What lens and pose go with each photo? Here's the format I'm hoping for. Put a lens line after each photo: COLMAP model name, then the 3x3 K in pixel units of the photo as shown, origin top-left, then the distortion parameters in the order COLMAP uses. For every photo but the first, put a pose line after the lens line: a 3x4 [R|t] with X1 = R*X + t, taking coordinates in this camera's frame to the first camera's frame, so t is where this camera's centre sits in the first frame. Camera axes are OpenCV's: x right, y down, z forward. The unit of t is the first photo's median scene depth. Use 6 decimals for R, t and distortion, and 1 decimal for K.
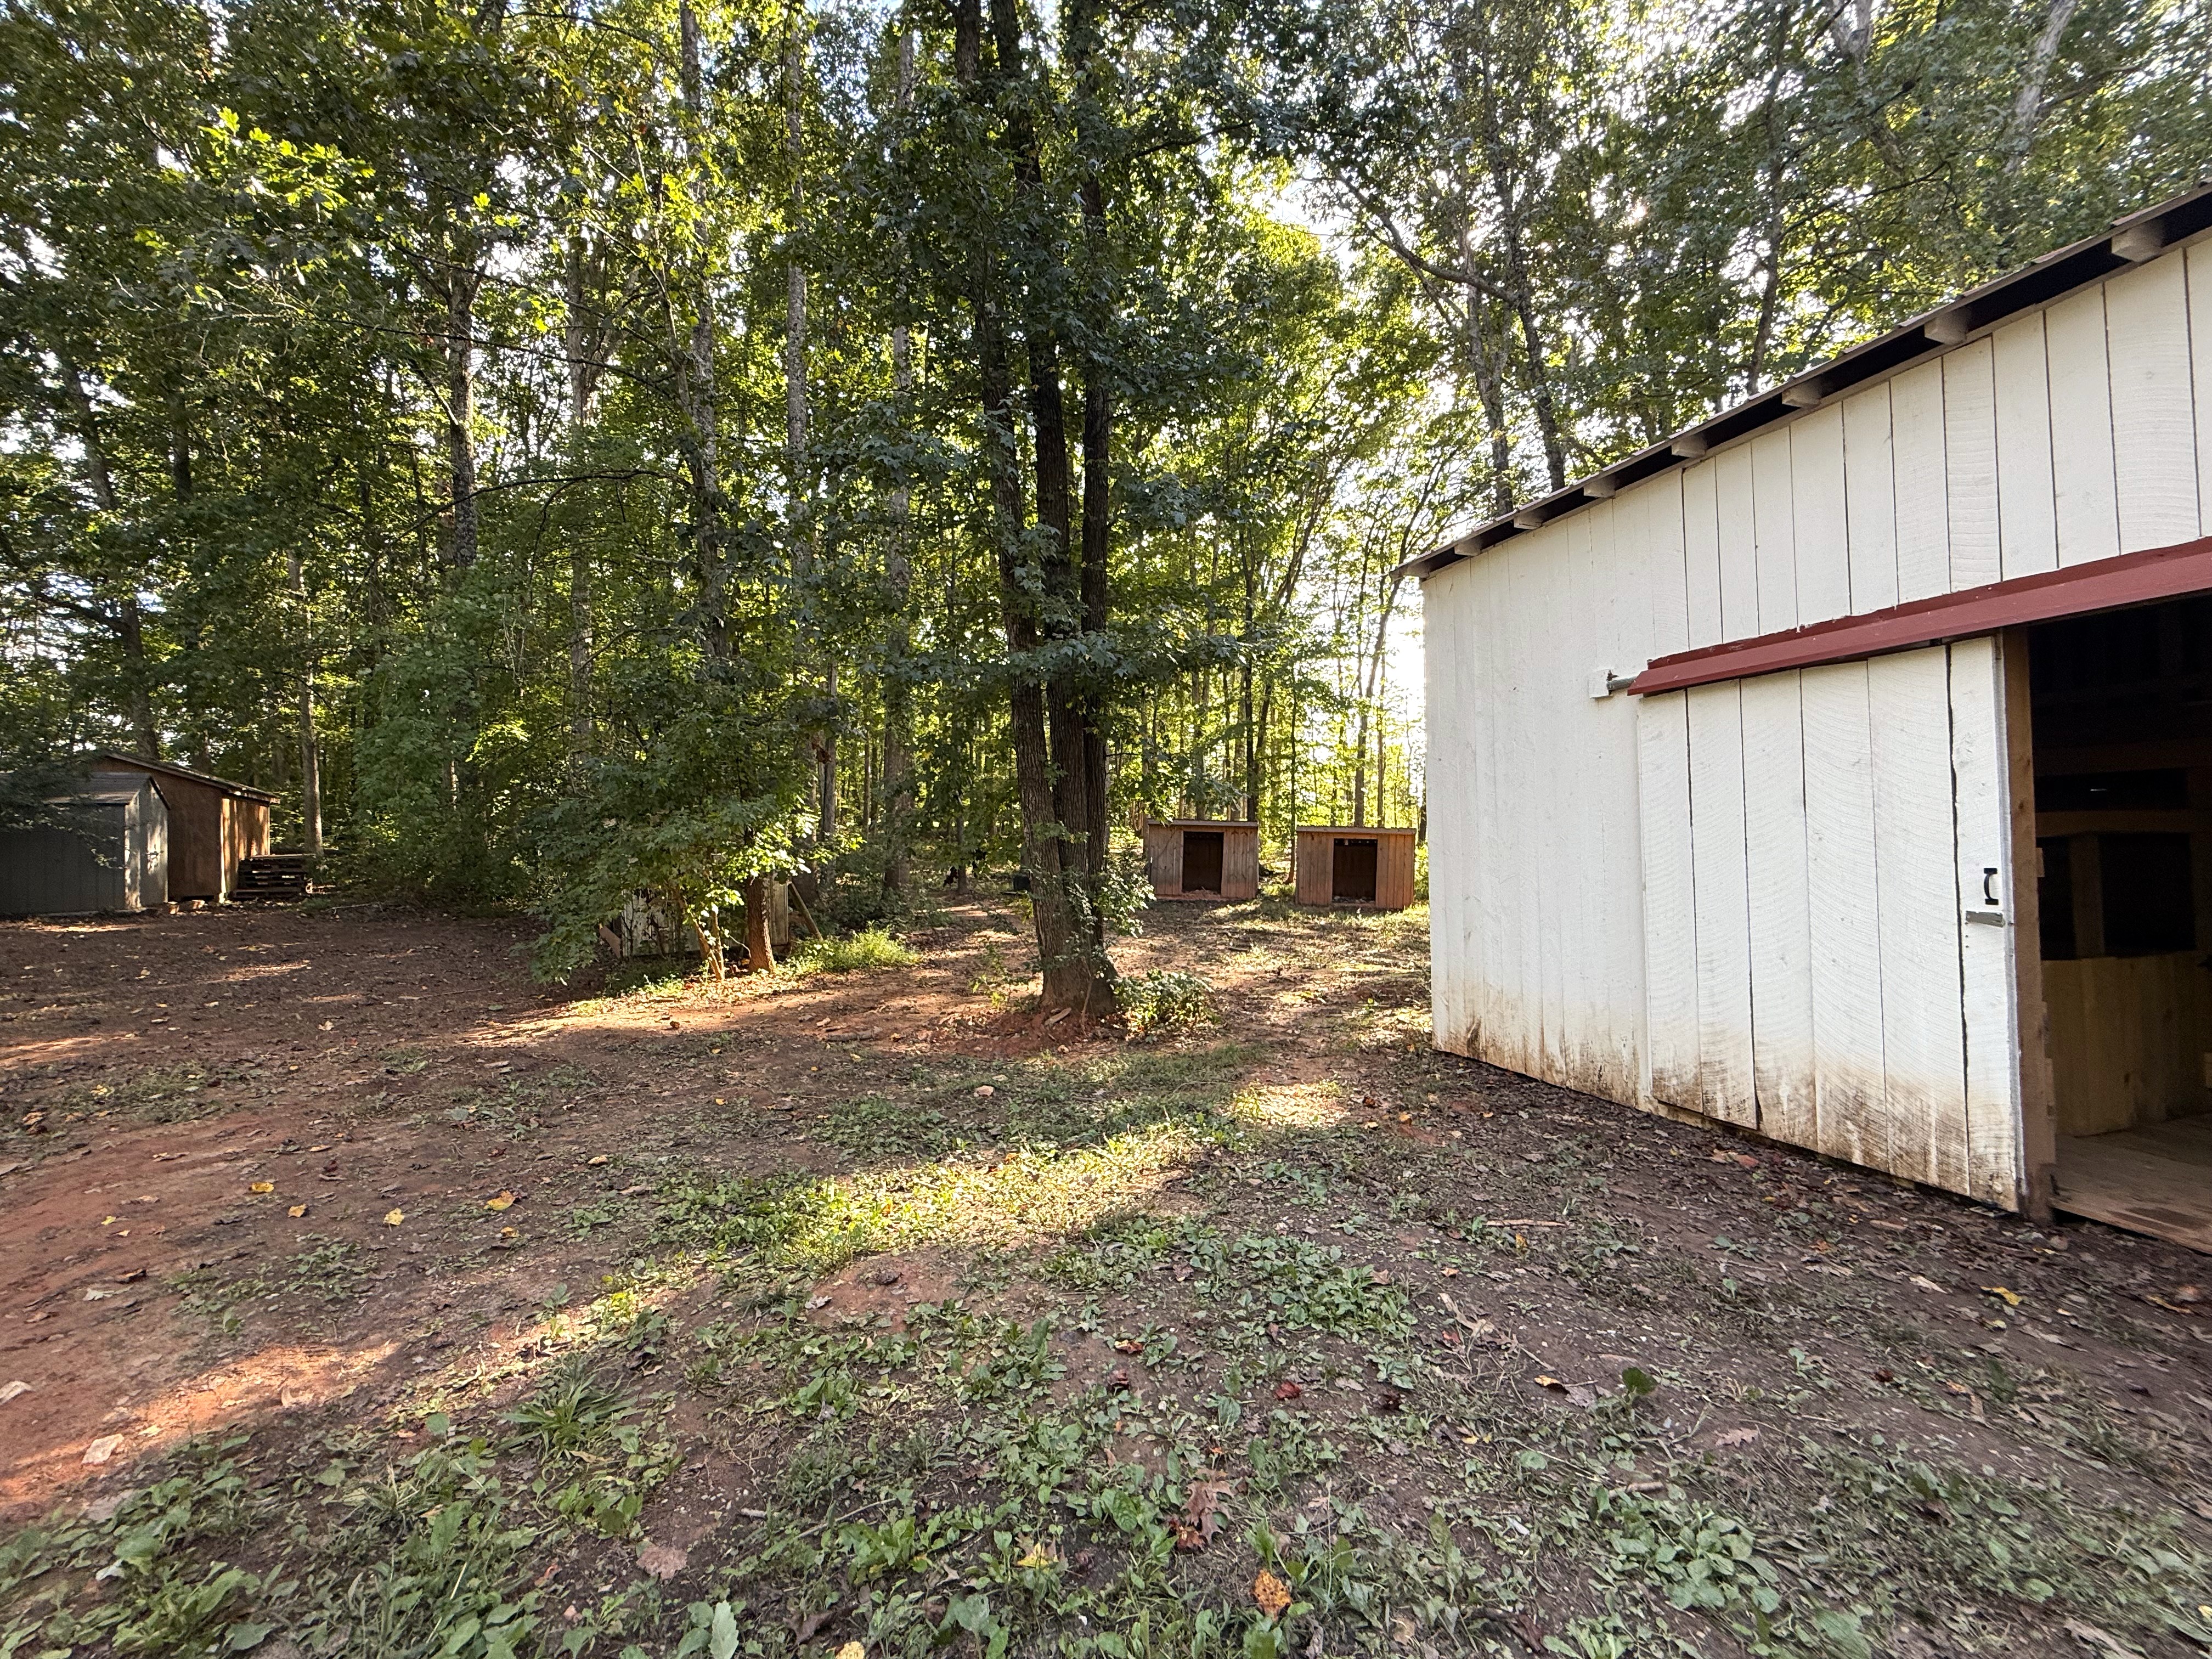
lens RADIAL K [[885.4, 0, 1109.5], [0, 885.4, 827.1], [0, 0, 1]] dist [0.001407, 0.000223]
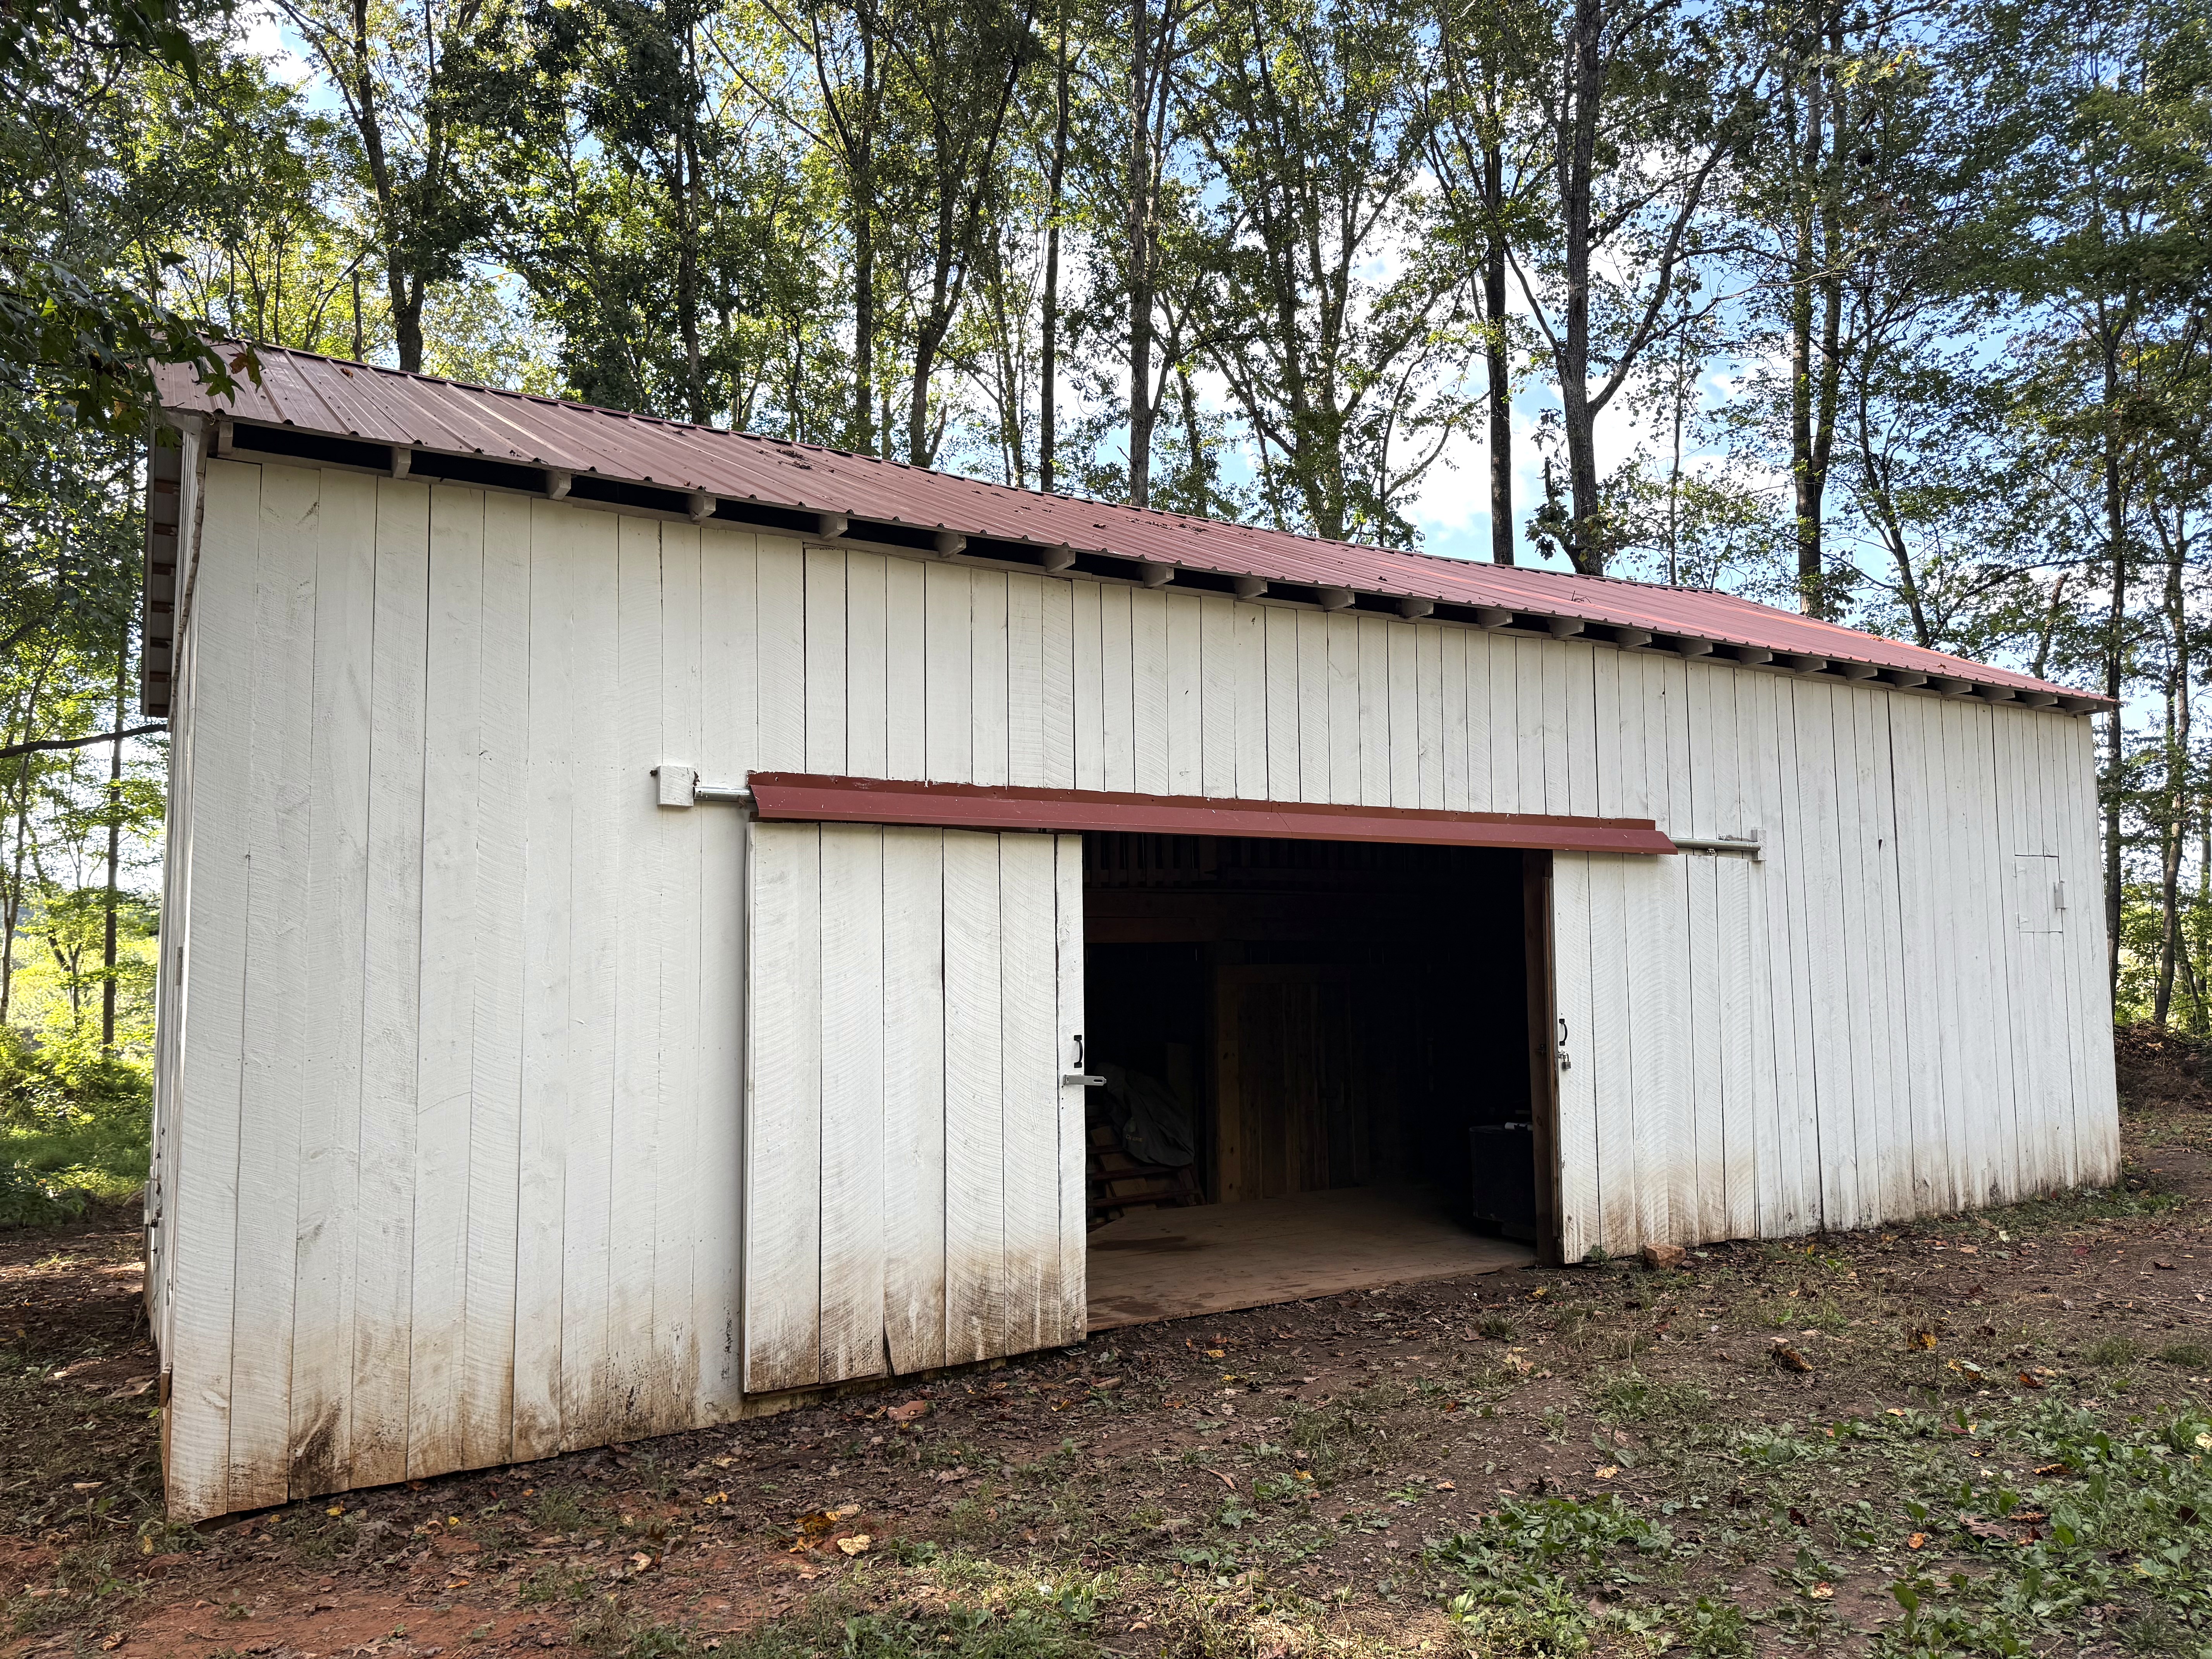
lens RADIAL K [[1529.2, 0, 1112.6], [0, 1529.2, 832.9], [0, 0, 1]] dist [0.082779, -0.096301]
pose [[-0.216143, 0.101302, 0.971092, -0.848477], [0.001038, 0.994626, -0.103526, -0.010217], [-0.976361, -0.021369, -0.215086, 1.228466]]
